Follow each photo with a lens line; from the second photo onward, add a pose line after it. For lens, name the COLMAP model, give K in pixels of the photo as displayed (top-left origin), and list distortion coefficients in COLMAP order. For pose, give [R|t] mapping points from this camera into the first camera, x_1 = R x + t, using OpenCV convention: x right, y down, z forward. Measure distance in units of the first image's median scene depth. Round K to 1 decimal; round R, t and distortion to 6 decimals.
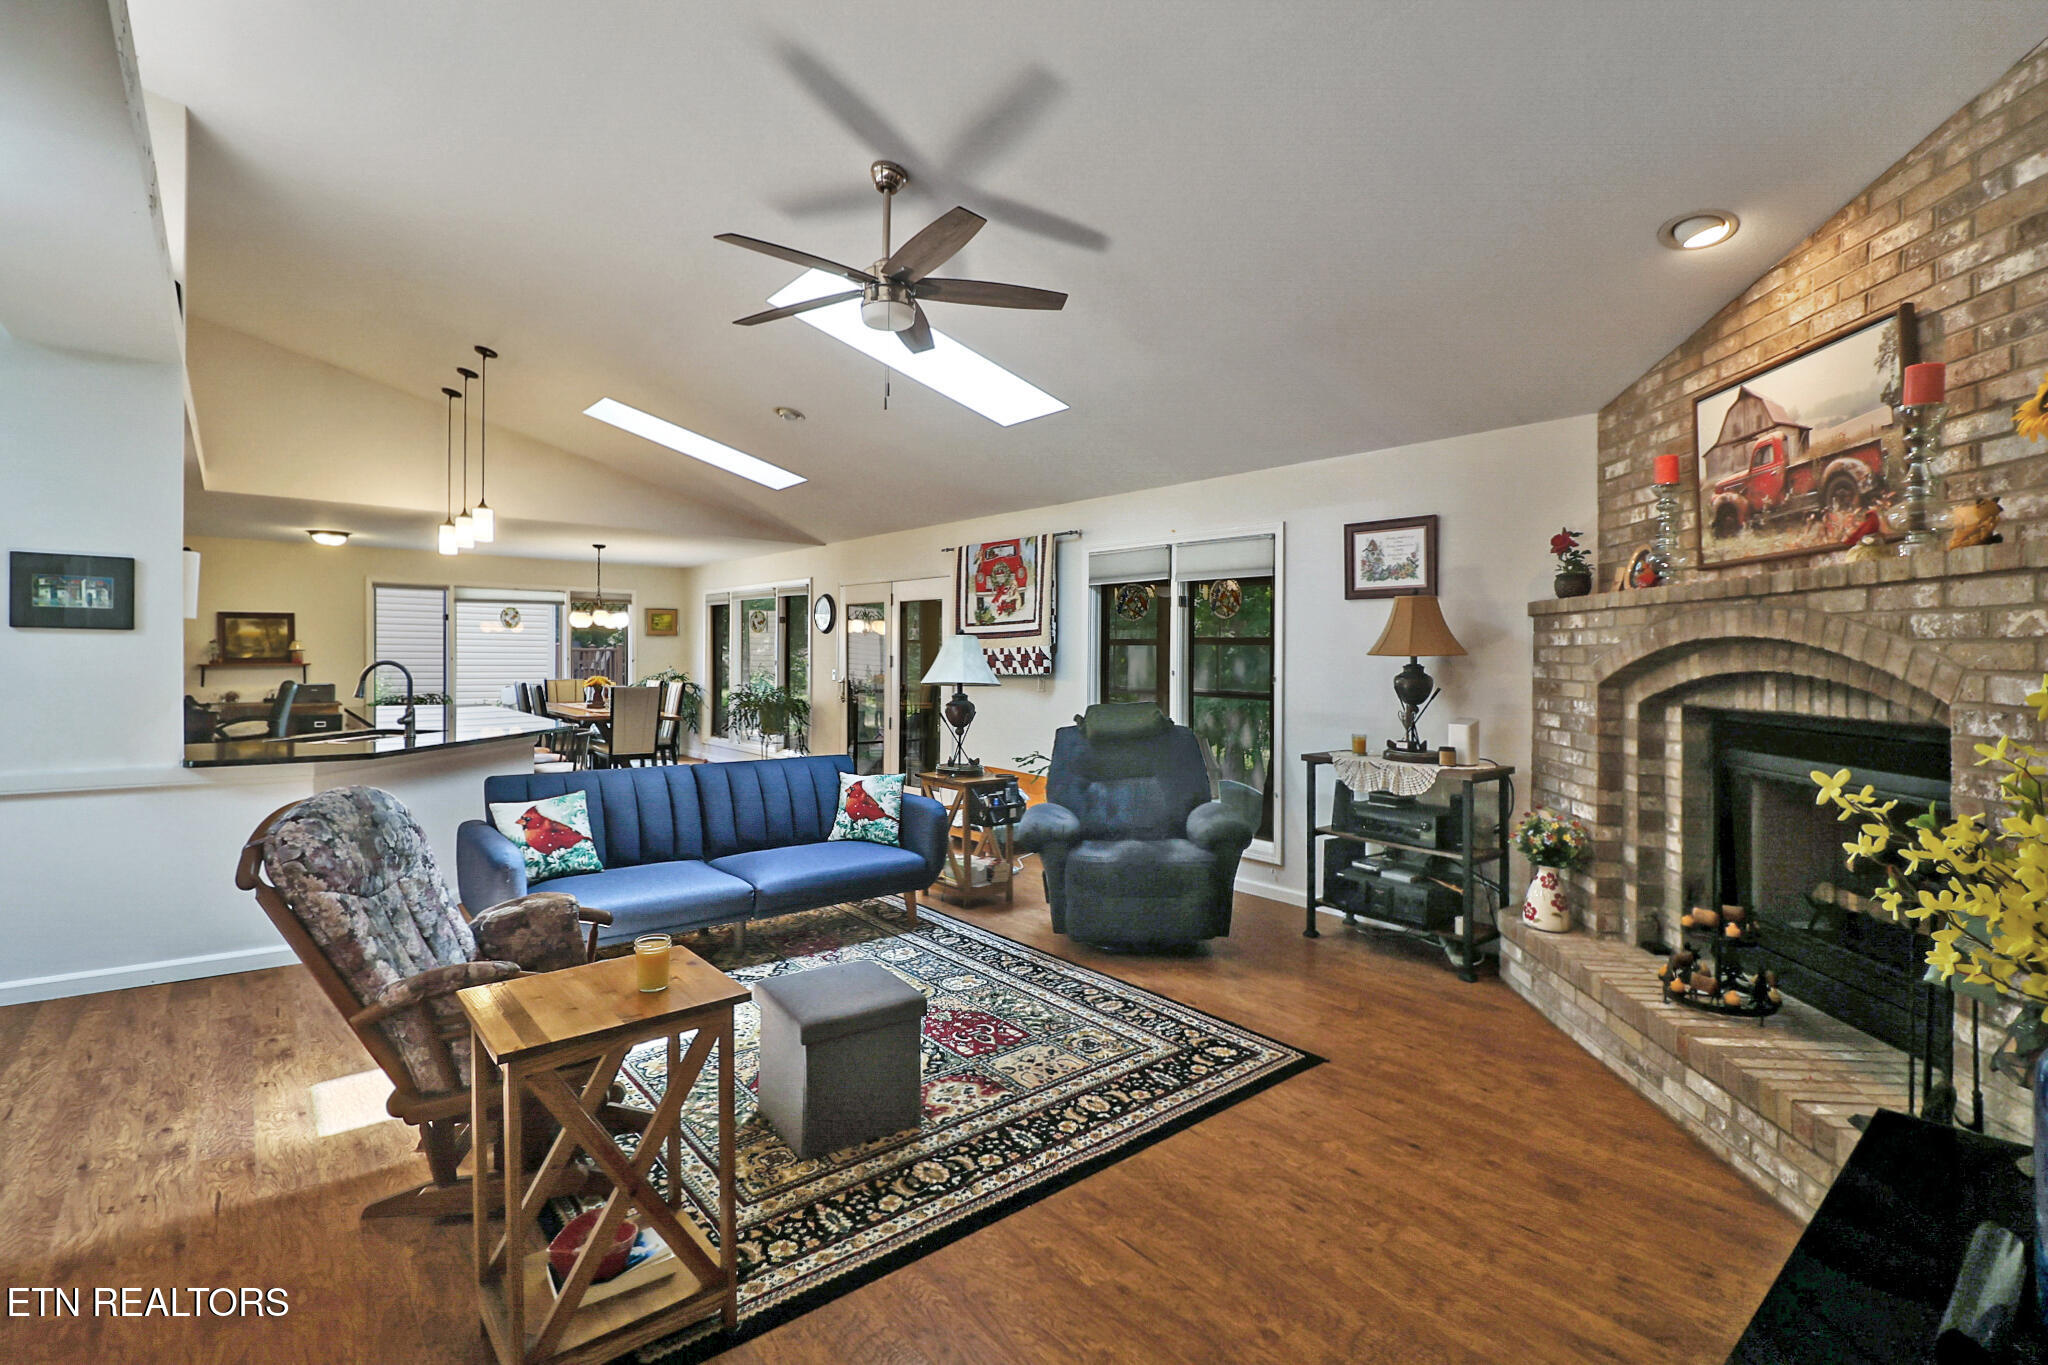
lens RADIAL K [[941.6, 0, 1010.4], [0, 941.6, 662.5], [0, 0, 1]] dist [-0.003730, -0.009787]
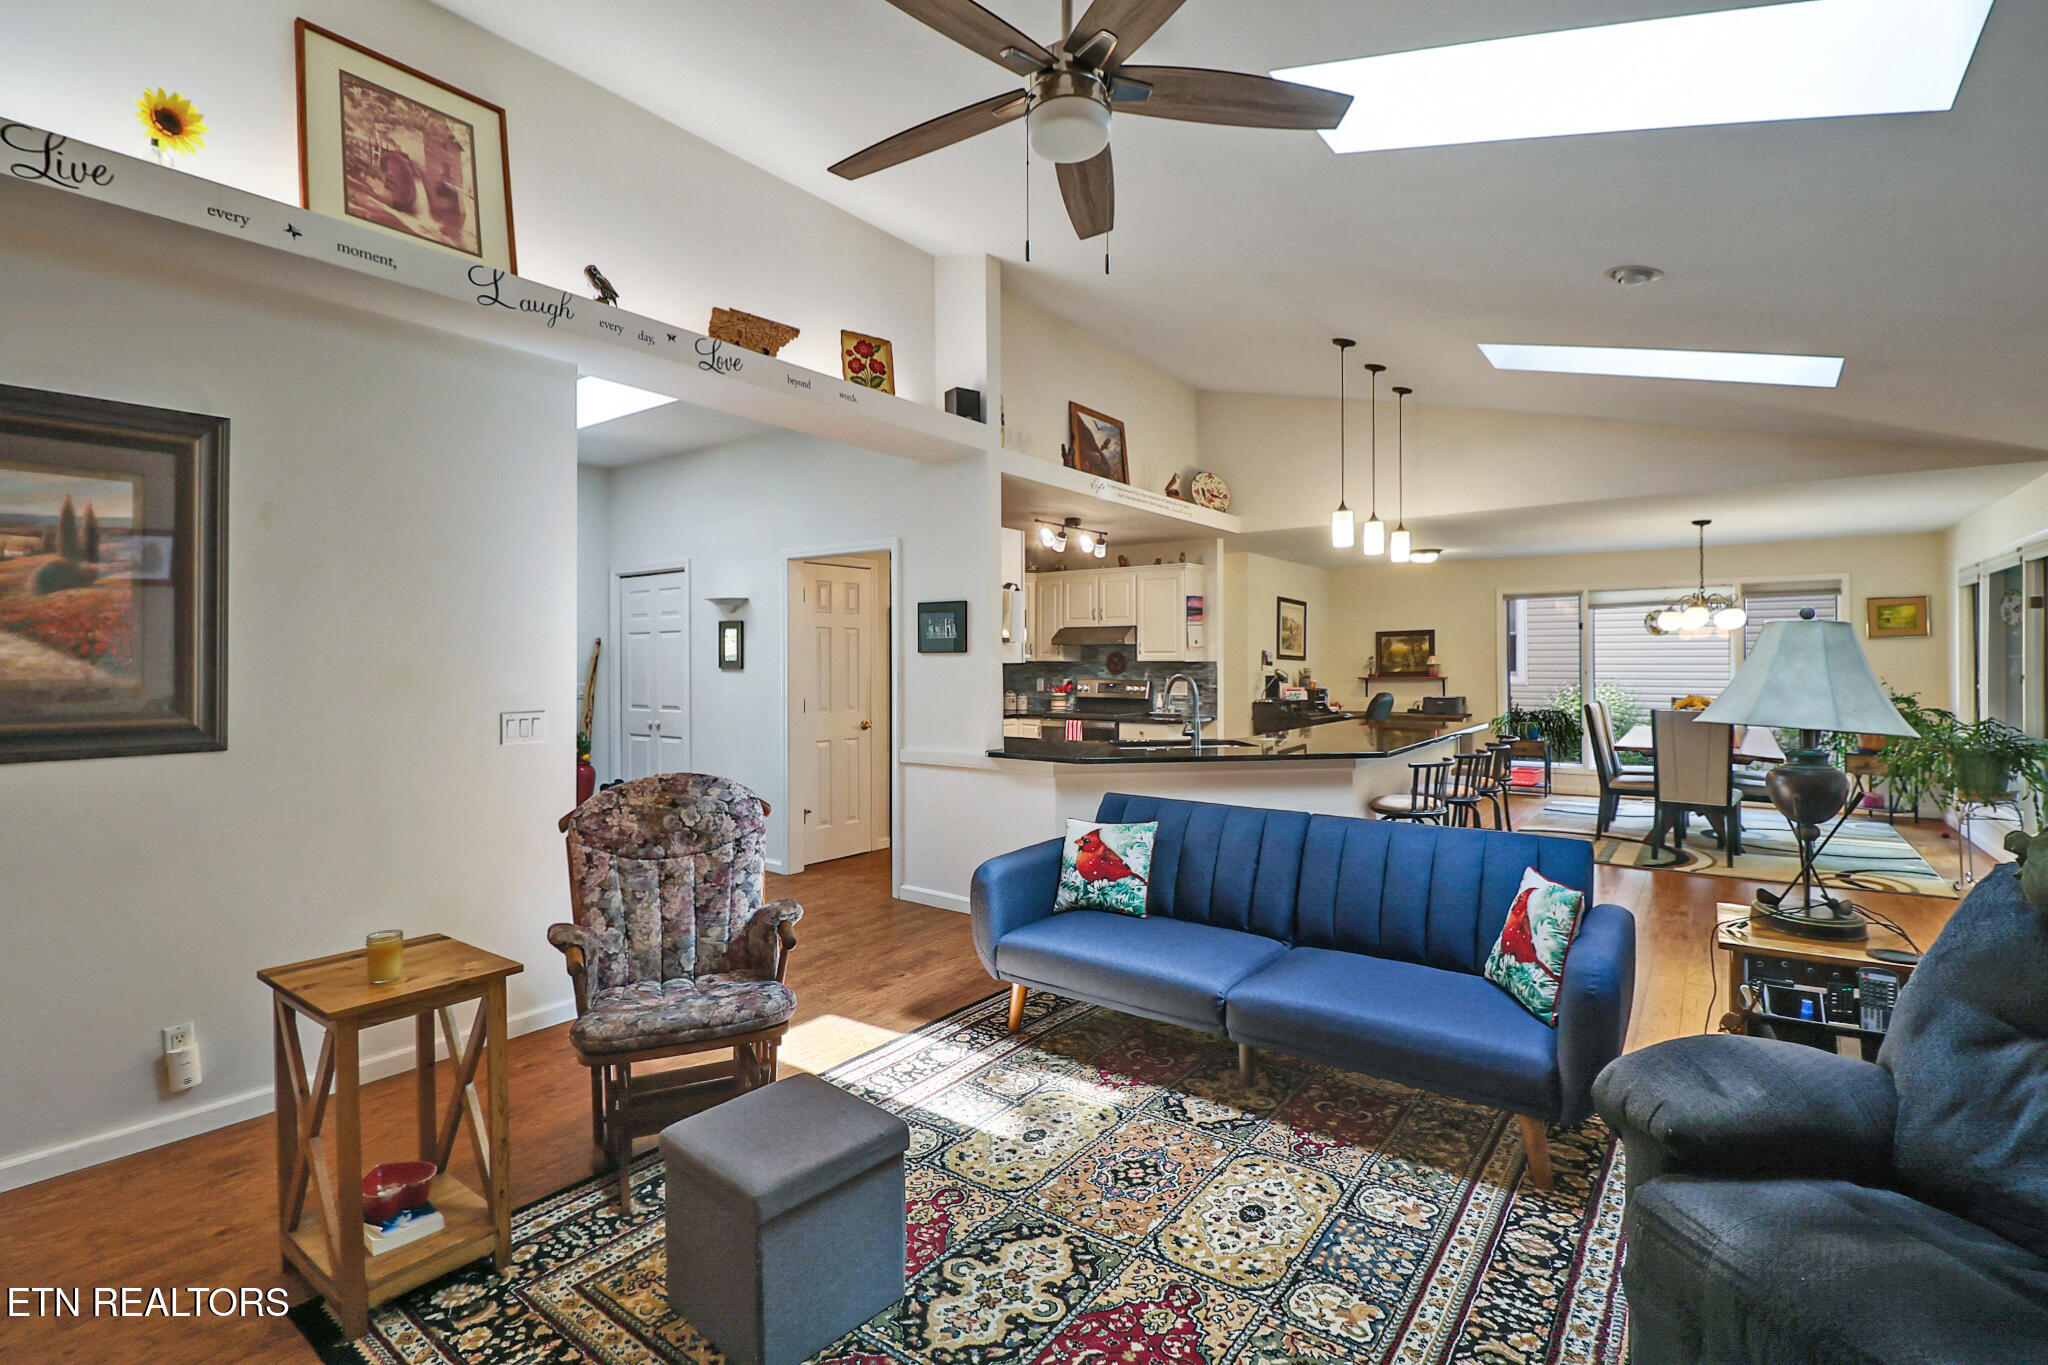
lens RADIAL K [[941.6, 0, 1004.9], [0, 941.6, 657.8], [0, 0, 1]] dist [-0.003730, -0.009787]
pose [[0.225679, -0.016202, -0.974067, 0.402341], [-0.002325, 0.999850, -0.017170, -0.003325], [0.974199, 0.006140, 0.225608, 0.699084]]
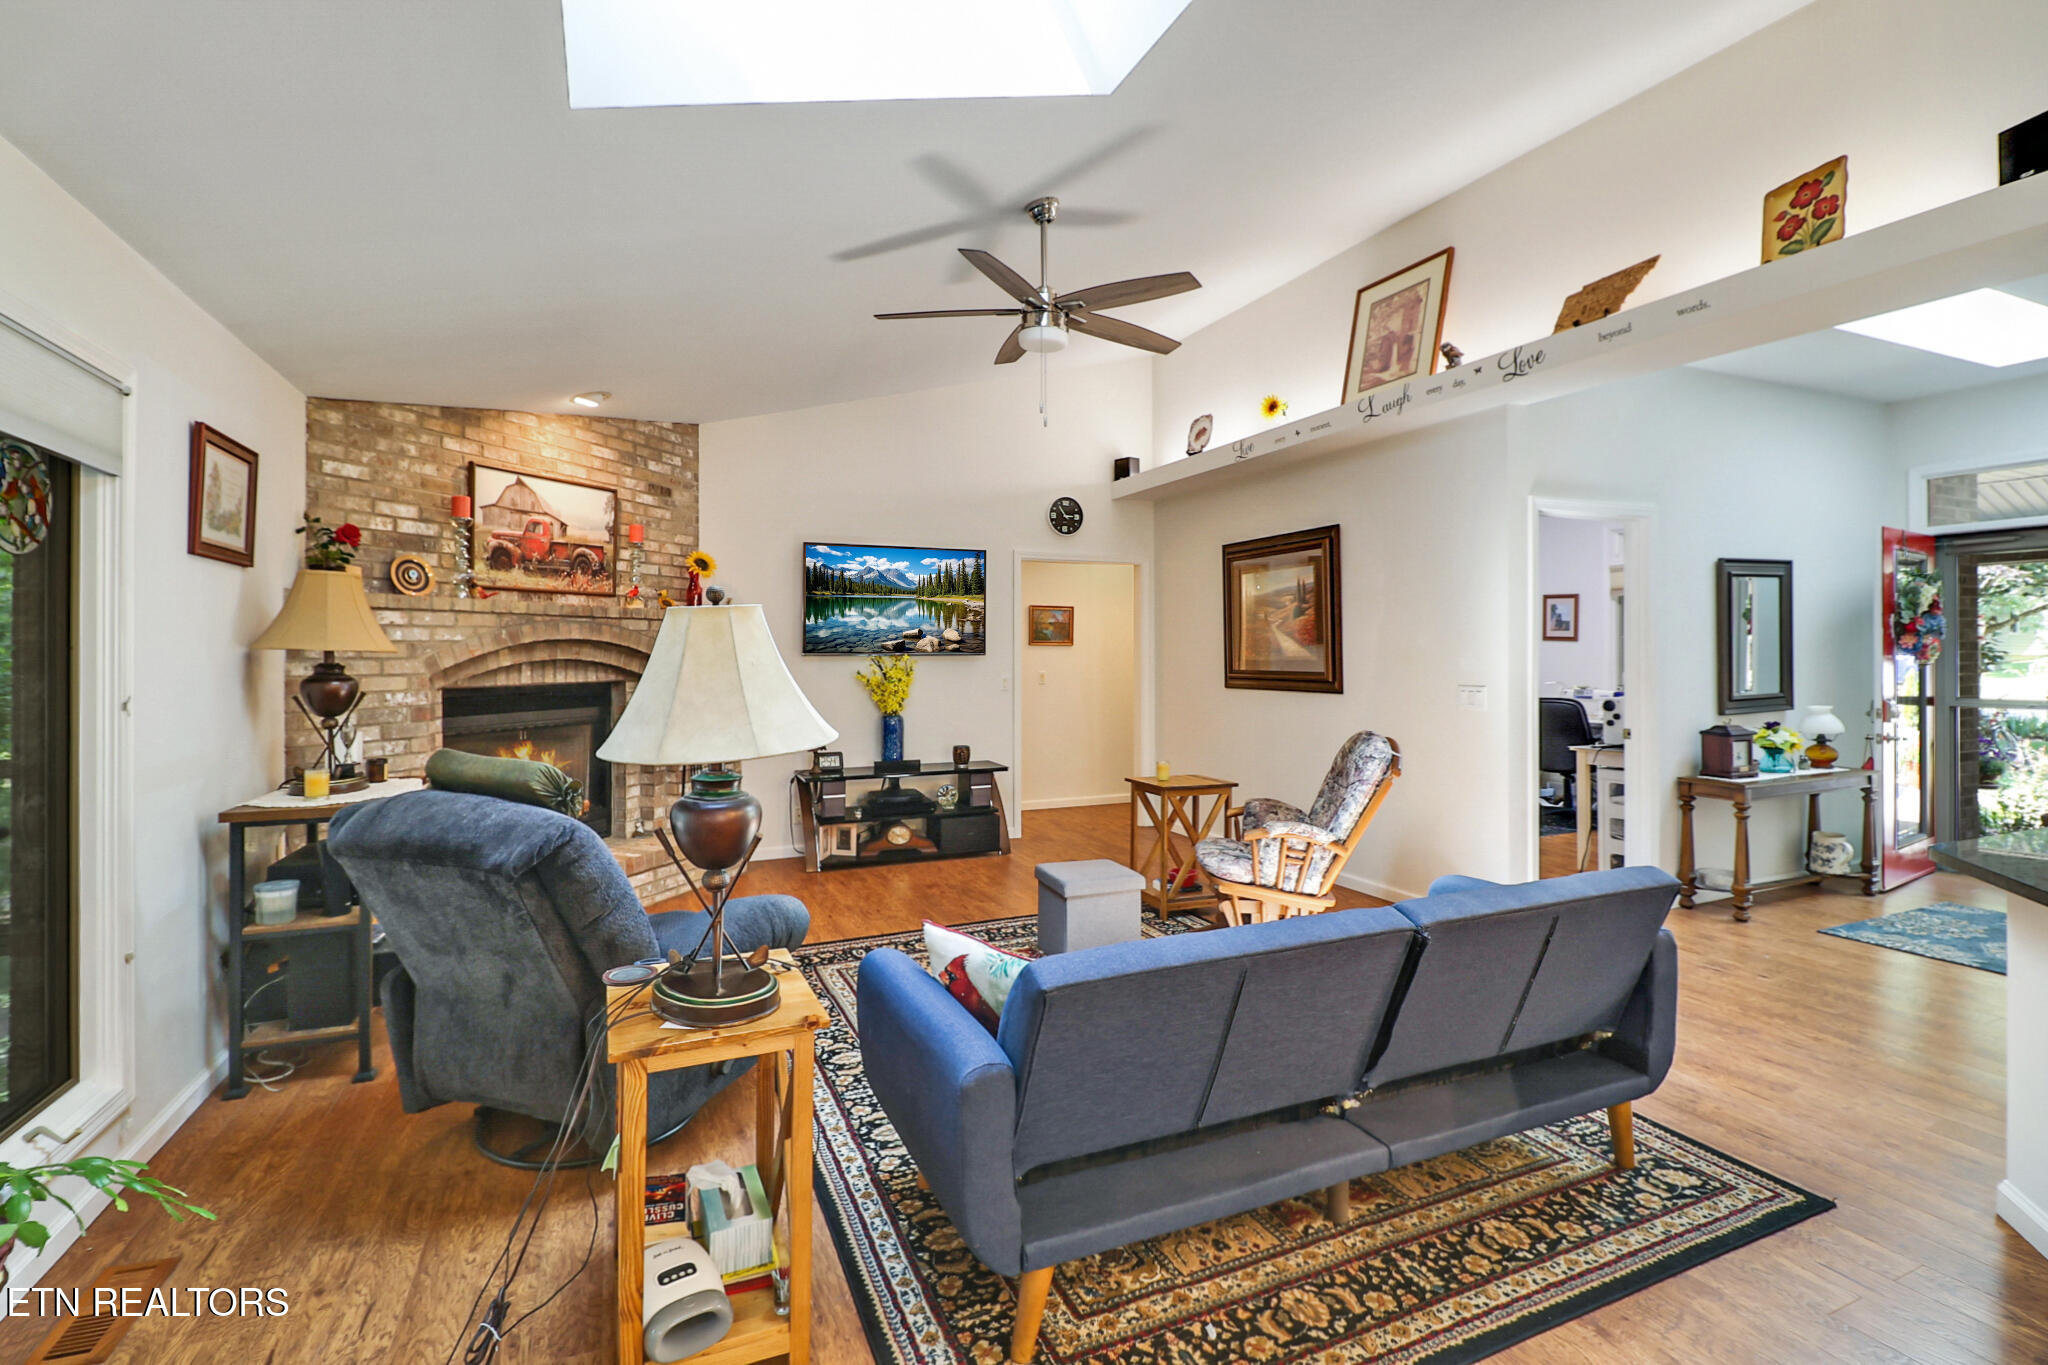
lens RADIAL K [[941.6, 0, 1016.7], [0, 941.6, 651.9], [0, 0, 1]] dist [-0.003730, -0.009787]
pose [[-0.960829, -0.008135, 0.277021, -0.345223], [-0.004839, 0.999909, 0.012579, -0.021068], [-0.277098, 0.010746, -0.960782, 1.751194]]
